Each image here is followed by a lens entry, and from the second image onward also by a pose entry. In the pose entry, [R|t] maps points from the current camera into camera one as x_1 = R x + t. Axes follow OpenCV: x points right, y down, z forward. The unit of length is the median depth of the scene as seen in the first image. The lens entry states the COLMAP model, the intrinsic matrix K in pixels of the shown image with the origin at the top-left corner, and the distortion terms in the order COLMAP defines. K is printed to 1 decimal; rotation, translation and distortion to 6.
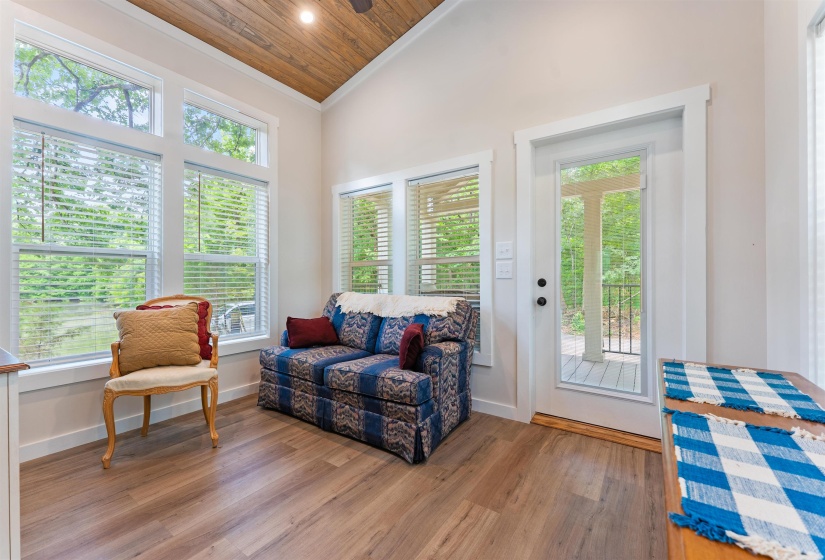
lens RADIAL K [[335.6, 0, 409.4], [0, 335.6, 283.5], [0, 0, 1]] dist [0.000600, -0.000144]
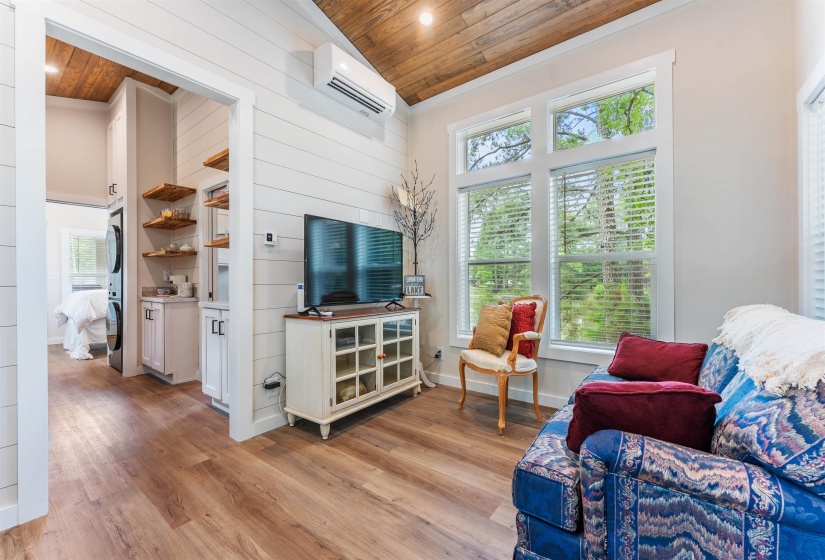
lens RADIAL K [[335.6, 0, 409.4], [0, 335.6, 283.5], [0, 0, 1]] dist [0.000600, -0.000144]
pose [[-0.048888, 0.007537, -0.998776, 0.455643], [0.002593, 0.999969, 0.007419, -0.013021], [0.998801, -0.002227, -0.048906, 0.658771]]
